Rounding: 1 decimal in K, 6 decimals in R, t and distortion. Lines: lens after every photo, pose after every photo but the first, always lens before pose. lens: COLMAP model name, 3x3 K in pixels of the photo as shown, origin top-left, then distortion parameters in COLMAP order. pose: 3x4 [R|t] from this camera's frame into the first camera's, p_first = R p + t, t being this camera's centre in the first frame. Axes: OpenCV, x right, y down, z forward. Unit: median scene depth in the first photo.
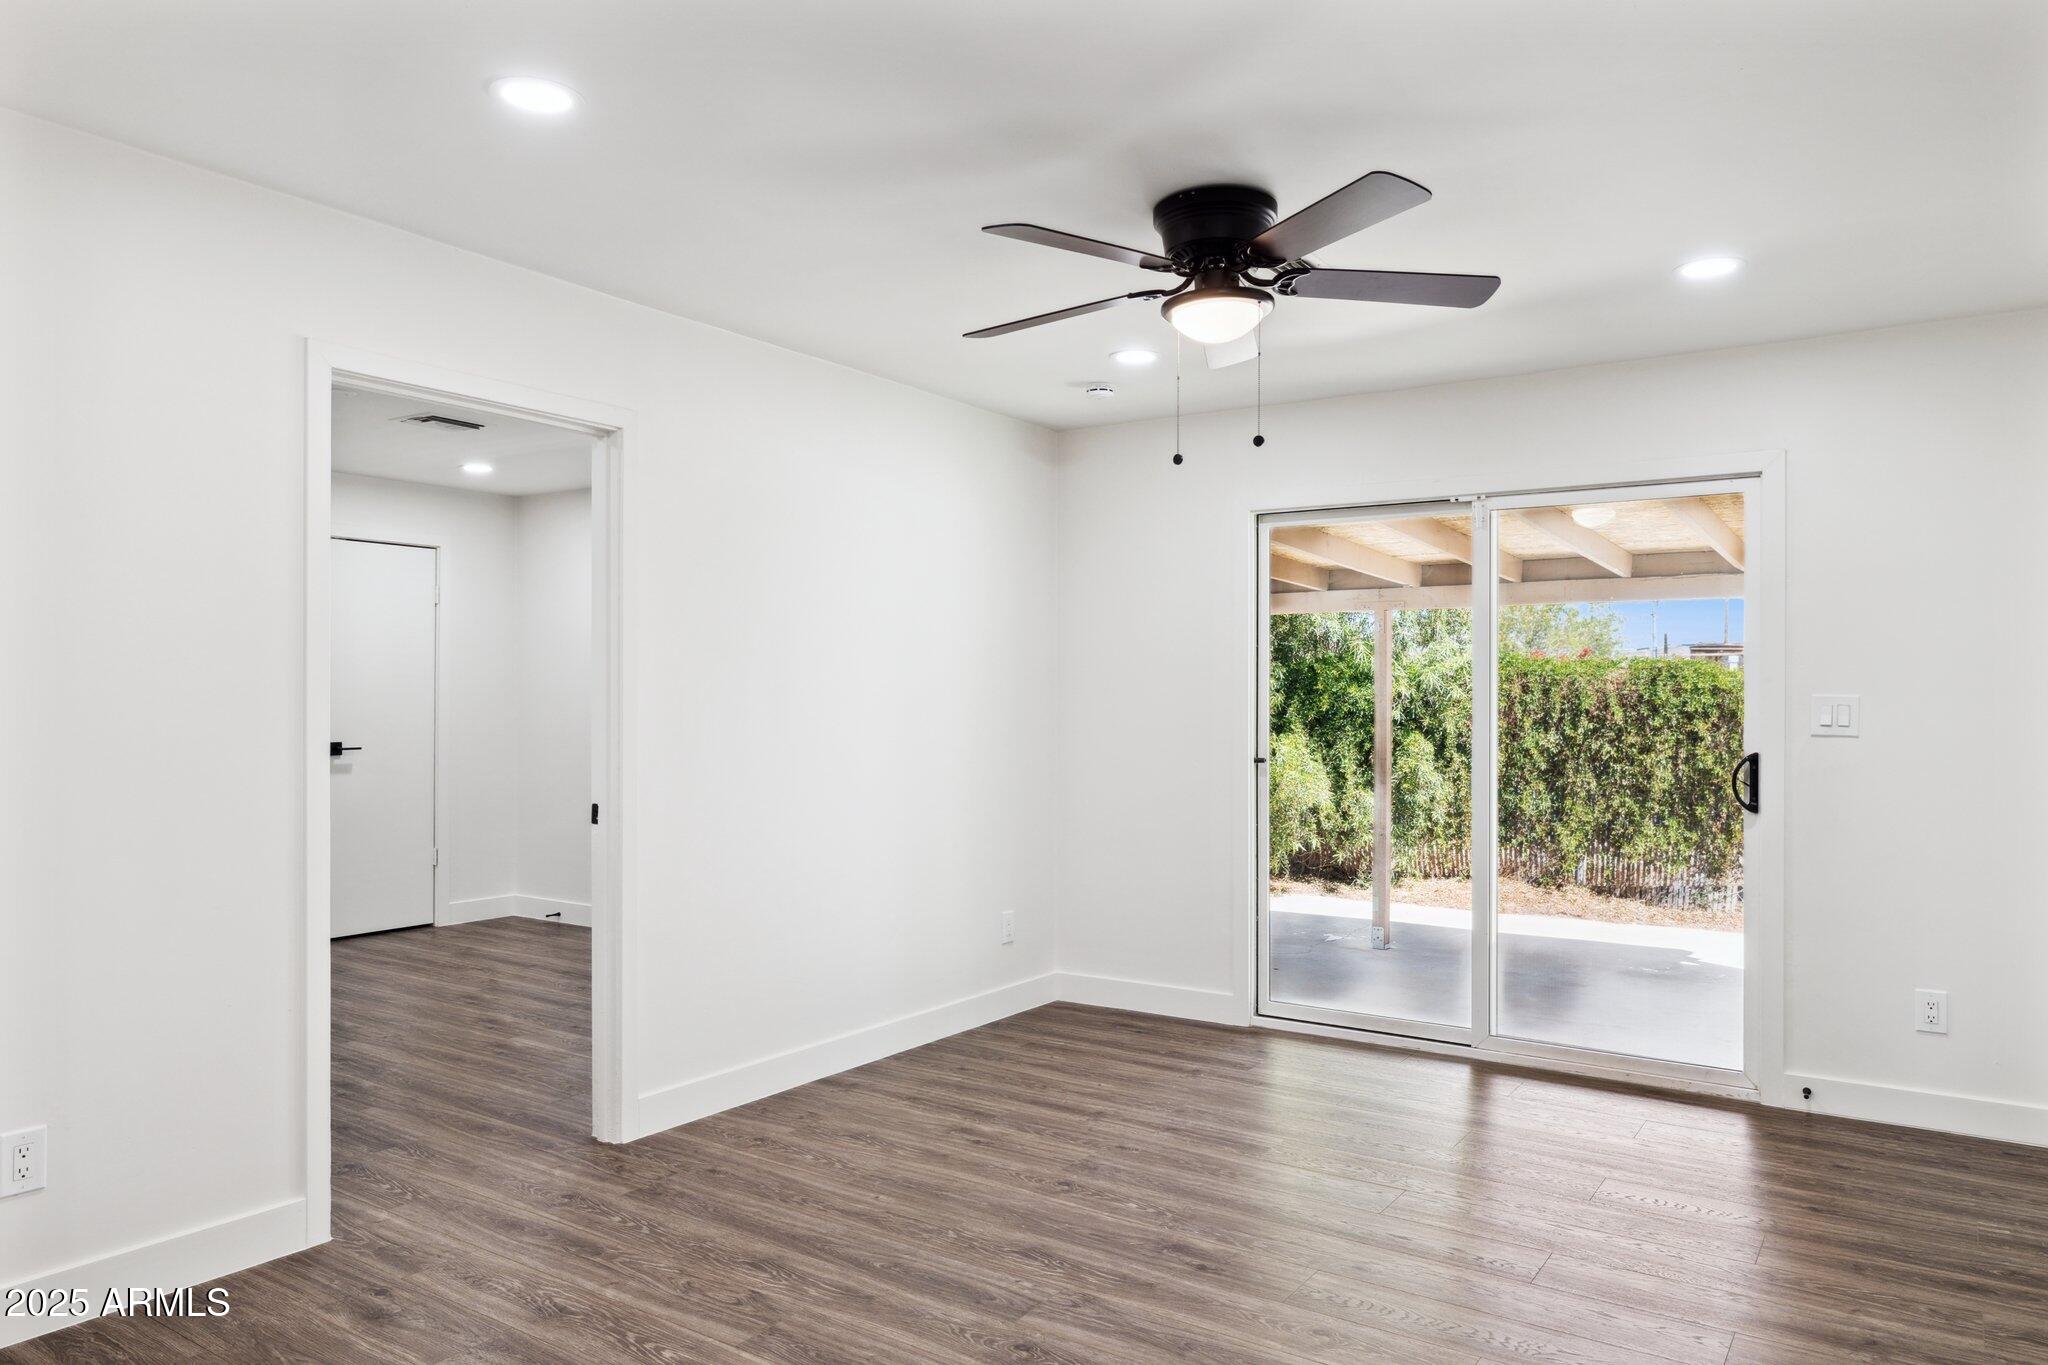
lens RADIAL K [[1341.0, 0, 1024.0], [0, 1341.0, 682.5], [0, 0, 1]] dist [-0.001361, 0.002795]
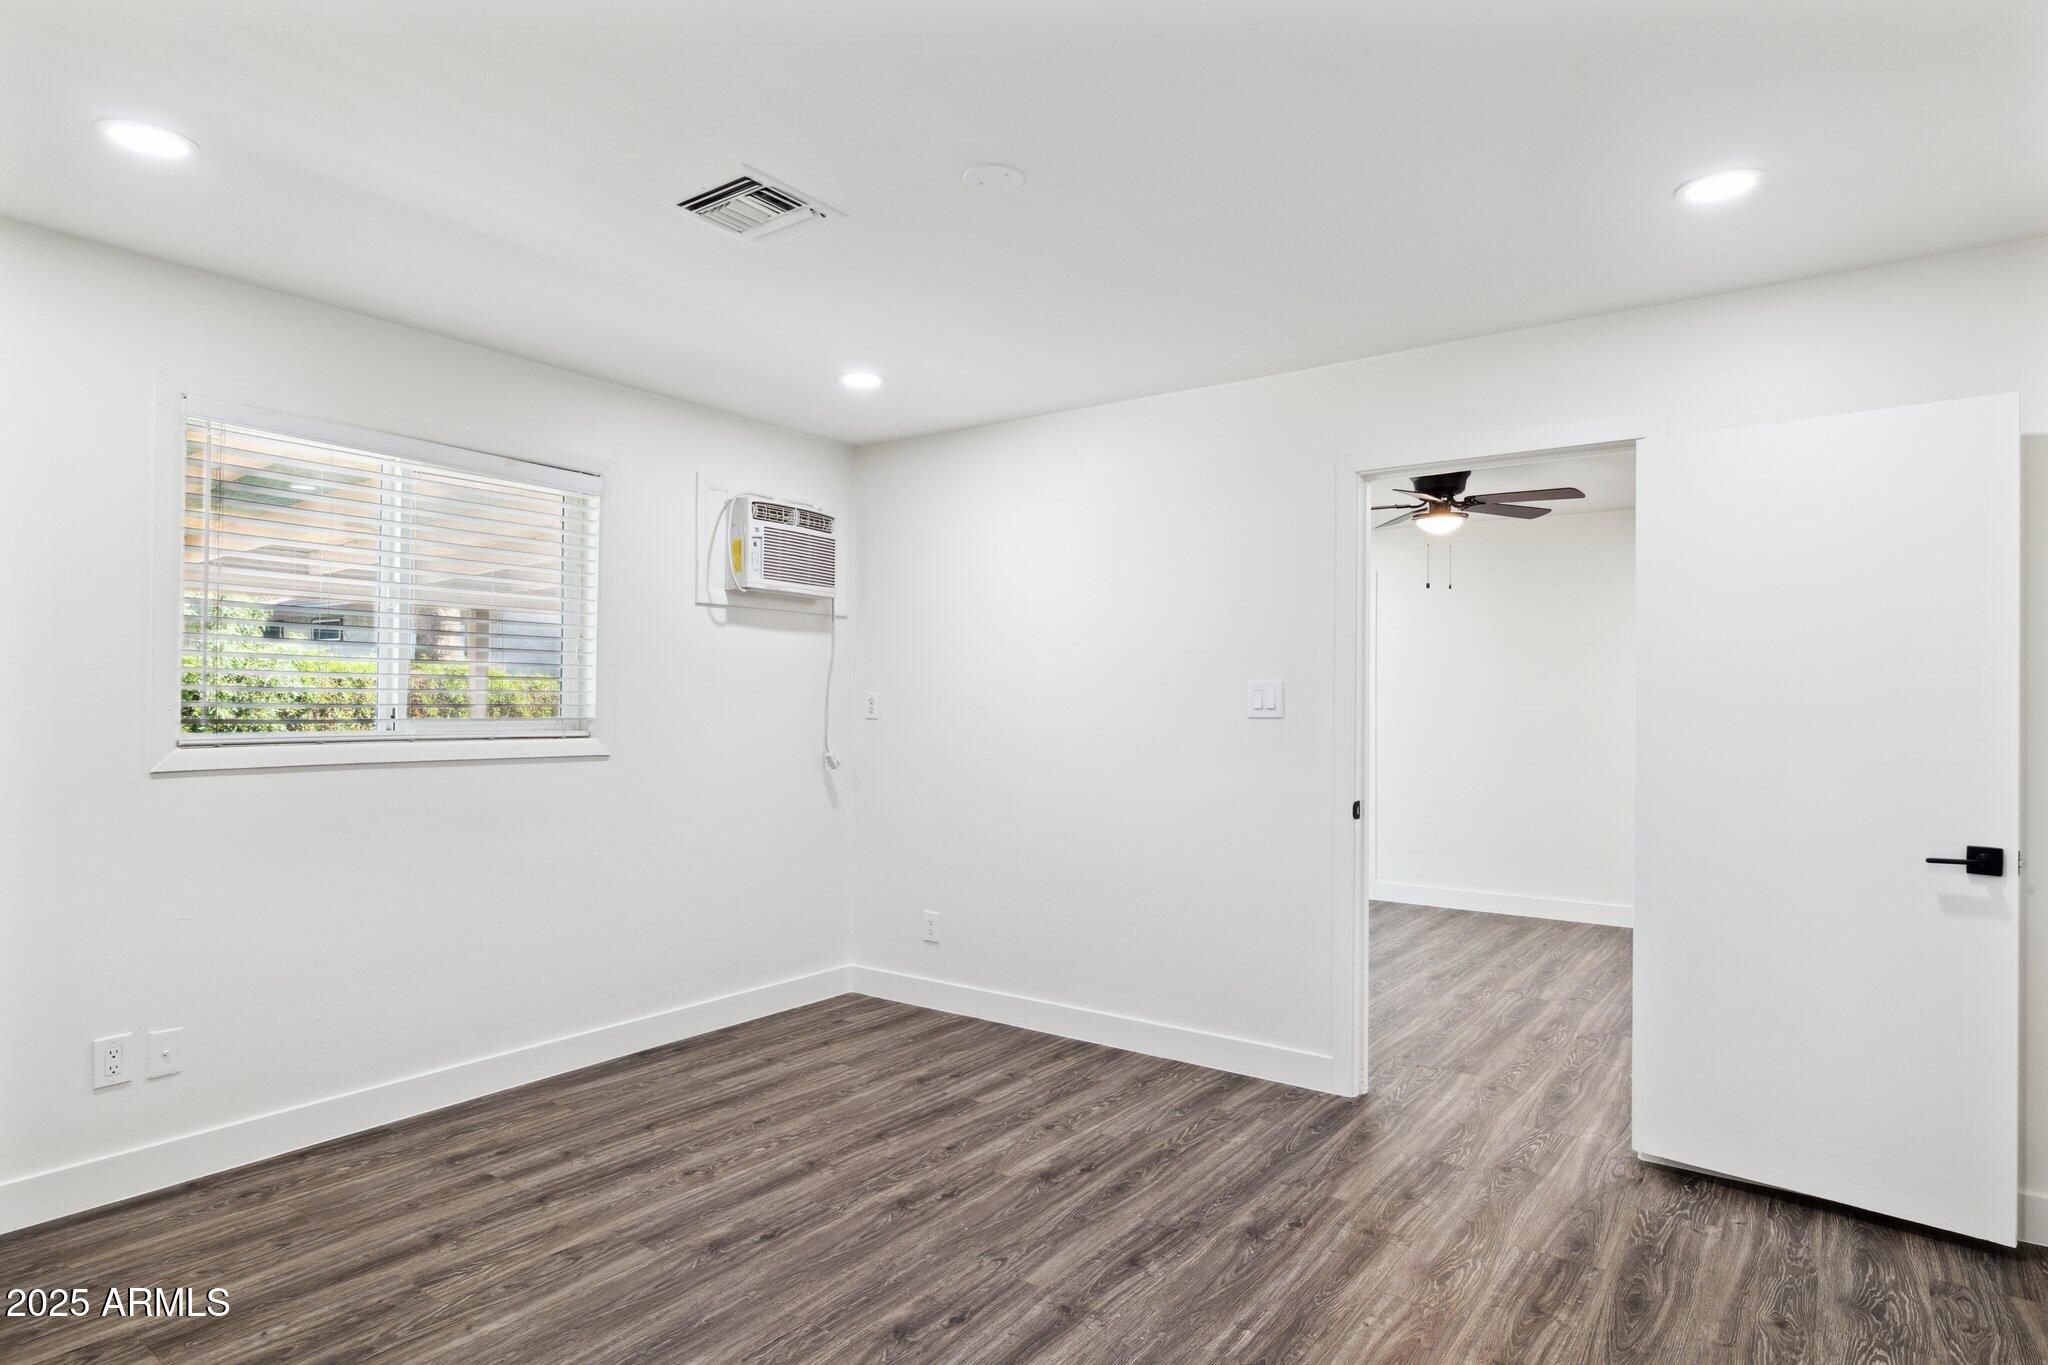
lens RADIAL K [[1102.6, 0, 1024.0], [0, 1102.6, 682.5], [0, 0, 1]] dist [0.001743, 0.000181]
pose [[0.032042, 0.023225, 0.999217, -1.430992], [-0.015794, 0.999617, -0.022728, 0.017291], [-0.999362, -0.015054, 0.032396, 1.416258]]
